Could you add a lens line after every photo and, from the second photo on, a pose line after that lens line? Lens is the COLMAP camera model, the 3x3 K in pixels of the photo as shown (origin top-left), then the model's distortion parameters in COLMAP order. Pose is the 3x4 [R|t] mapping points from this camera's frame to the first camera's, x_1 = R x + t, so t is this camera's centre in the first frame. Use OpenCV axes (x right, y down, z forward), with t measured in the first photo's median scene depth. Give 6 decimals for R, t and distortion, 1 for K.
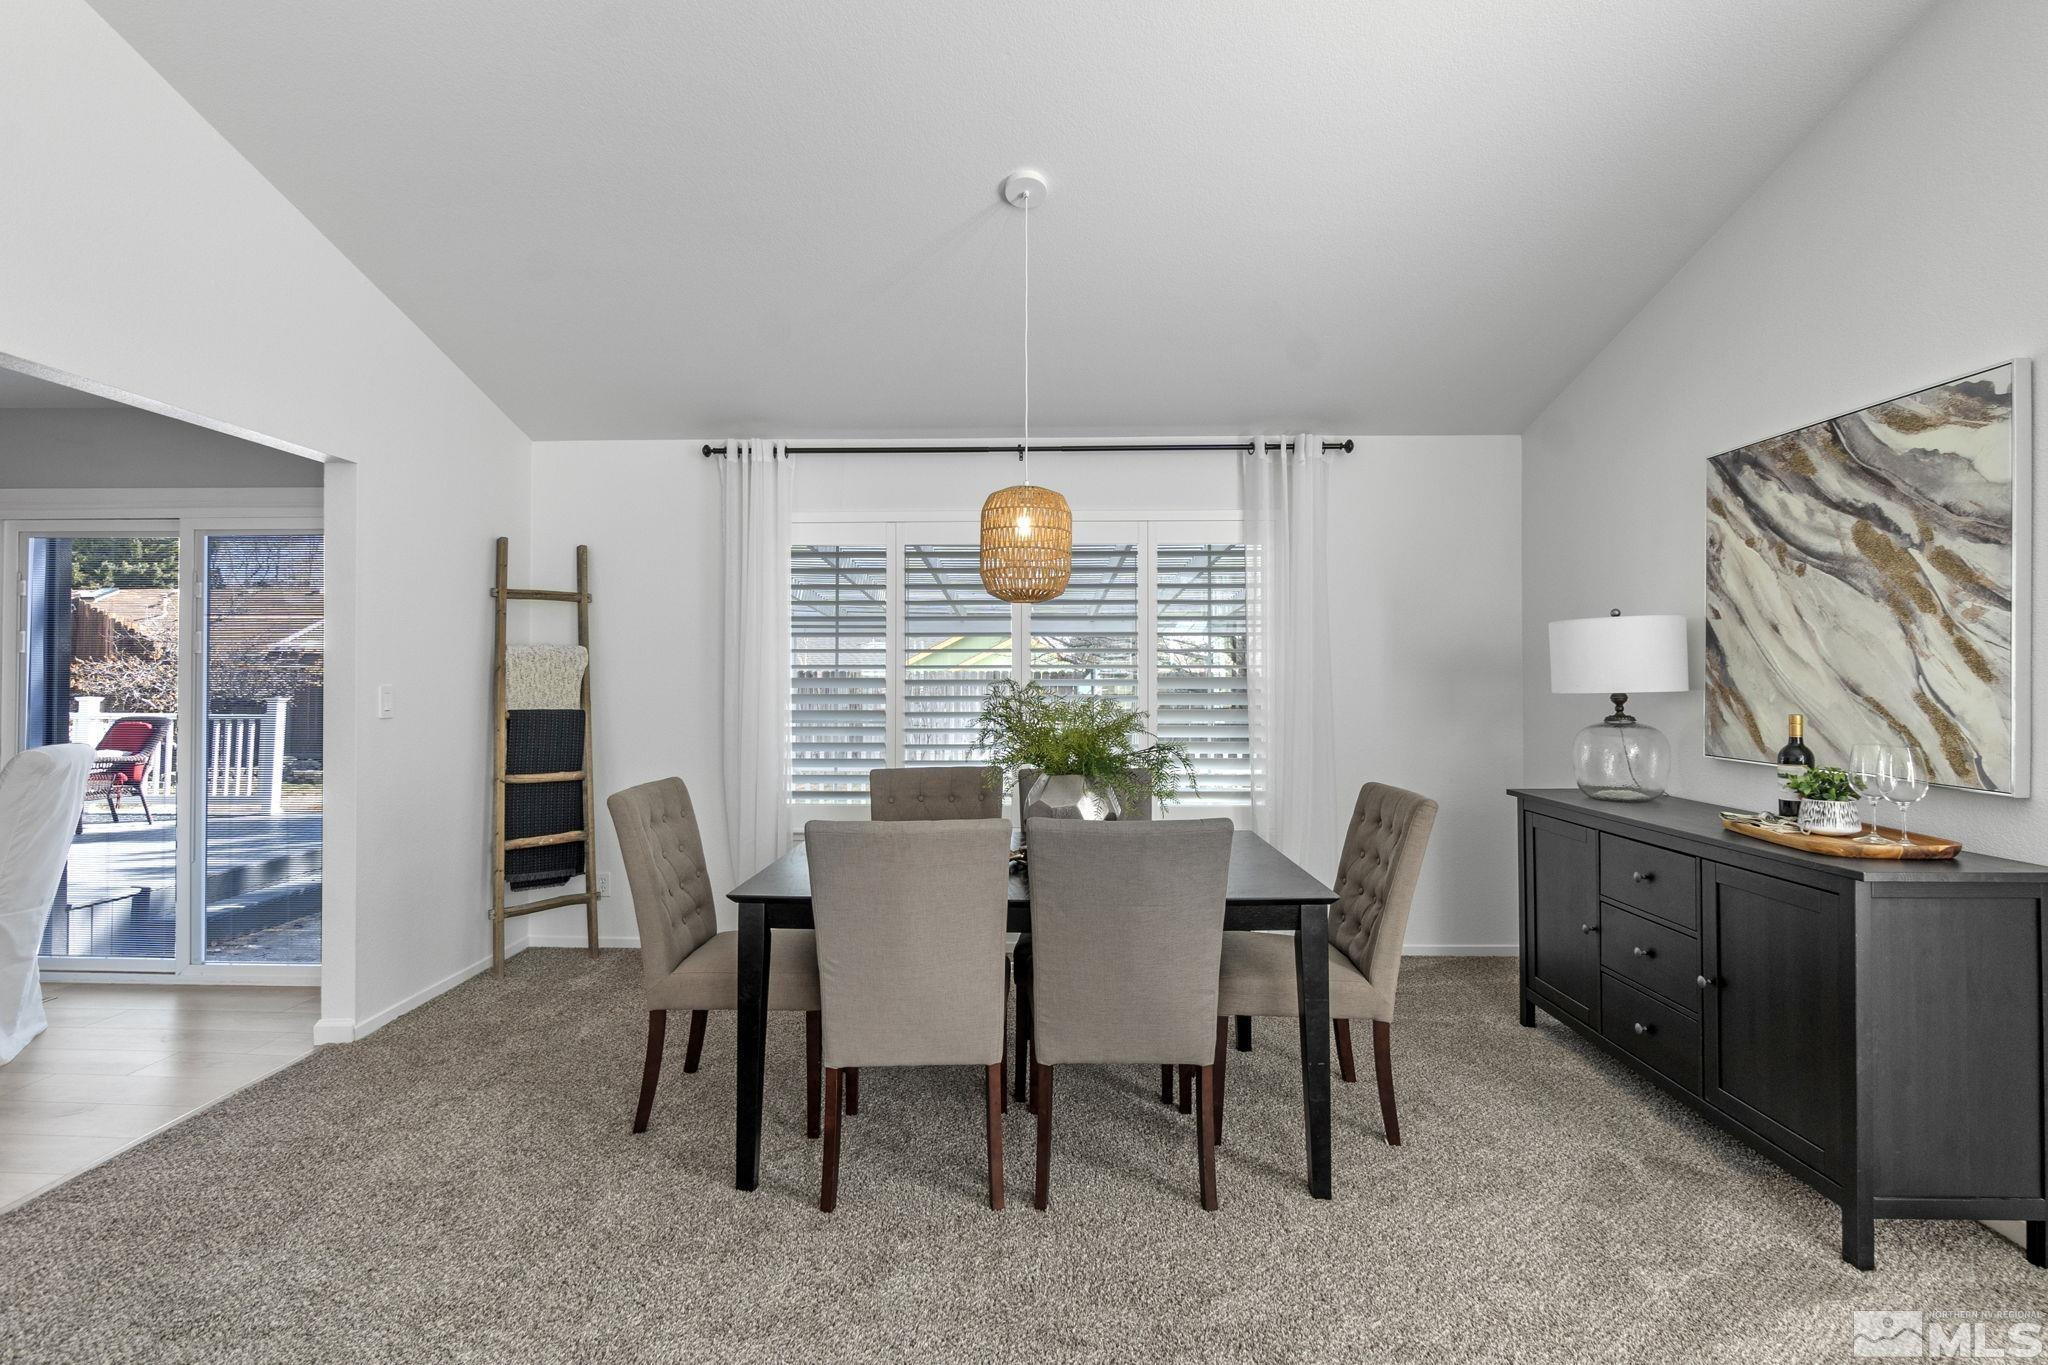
lens RADIAL K [[939.3, 0, 1026.1], [0, 939.3, 673.0], [0, 0, 1]] dist [-0.016416, 0.005467]
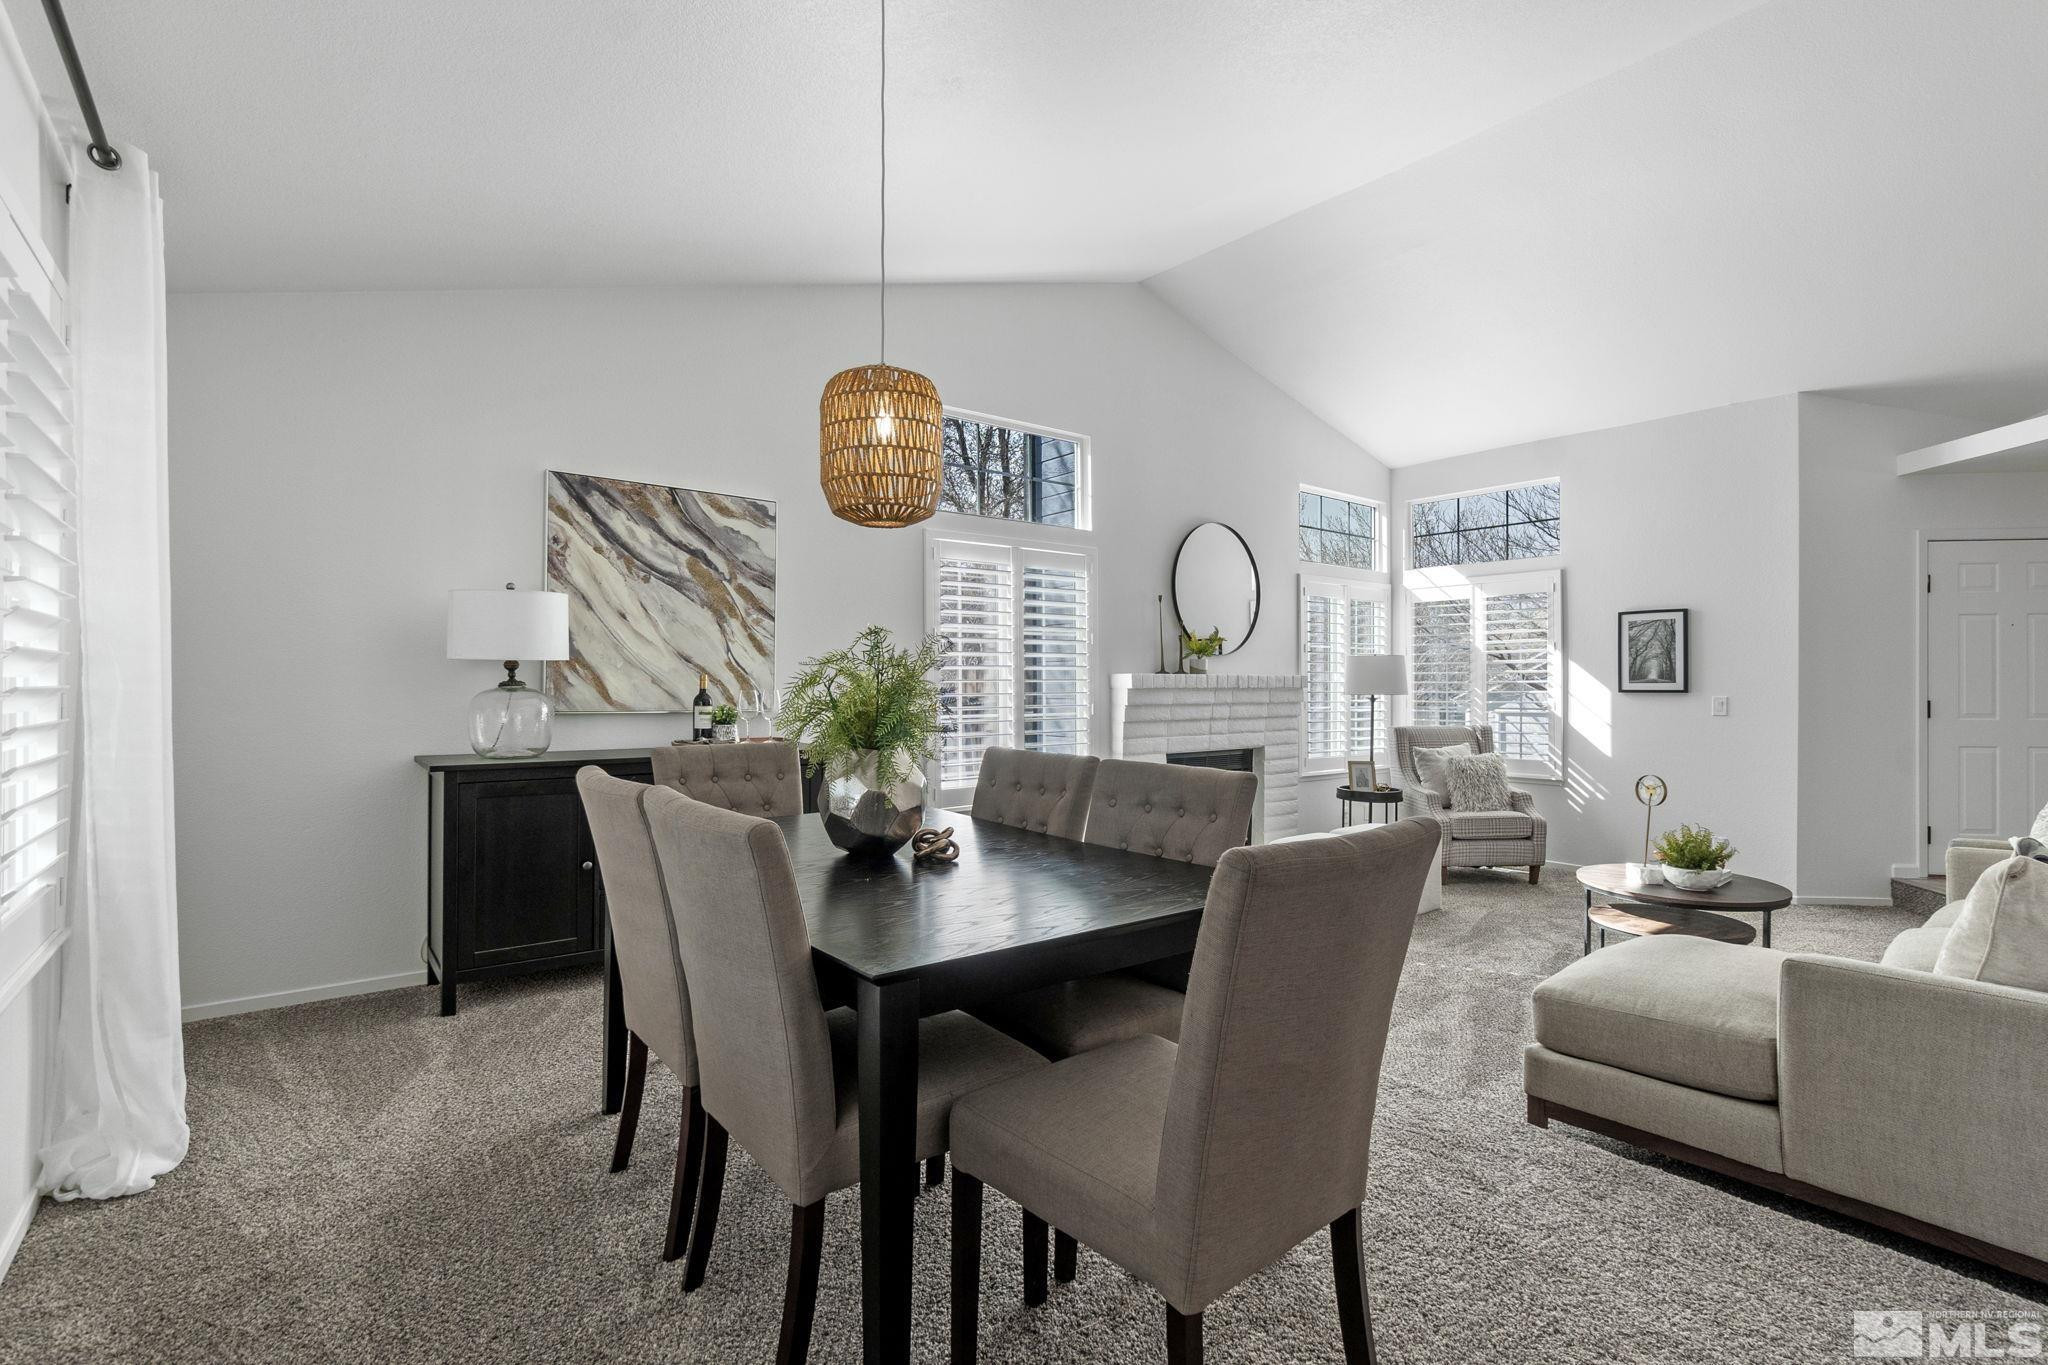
lens RADIAL K [[939.3, 0, 1029.1], [0, 939.3, 686.8], [0, 0, 1]] dist [-0.016416, 0.005467]
pose [[-0.637947, -0.004278, 0.770068, -0.664055], [-0.007857, 0.999969, -0.000955, 0.054572], [-0.770040, -0.006660, -0.637961, 1.382753]]
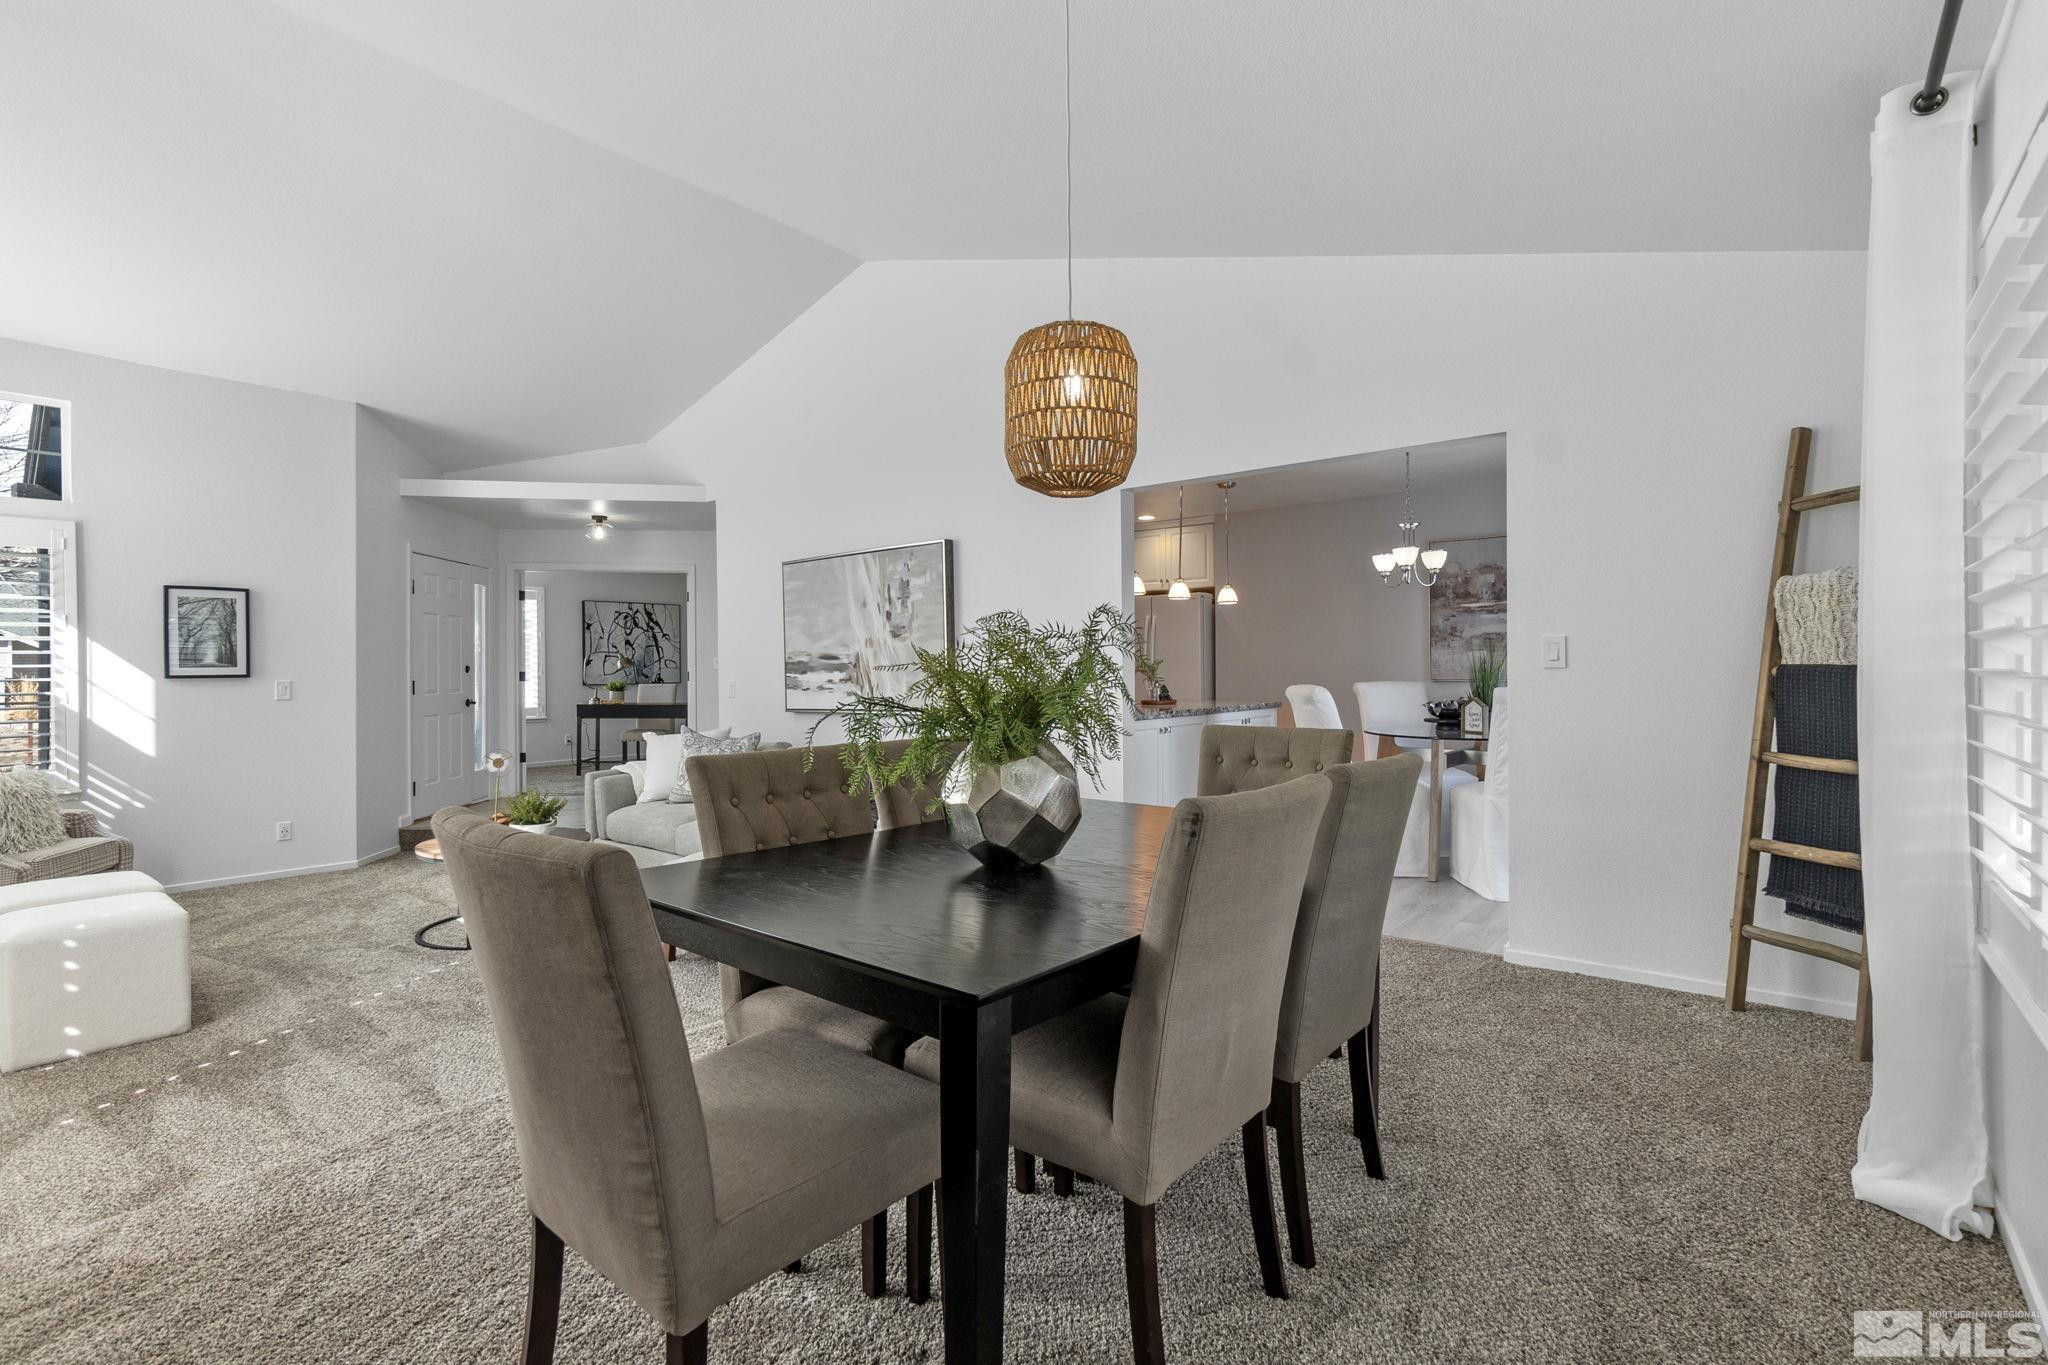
lens RADIAL K [[939.3, 0, 994.5], [0, 939.3, 668.4], [0, 0, 1]] dist [-0.016416, 0.005467]
pose [[-0.629472, 0.002838, -0.777018, 0.569679], [0.009171, 0.999951, -0.003778, 0.056663], [0.776969, -0.009504, -0.629467, 1.394087]]
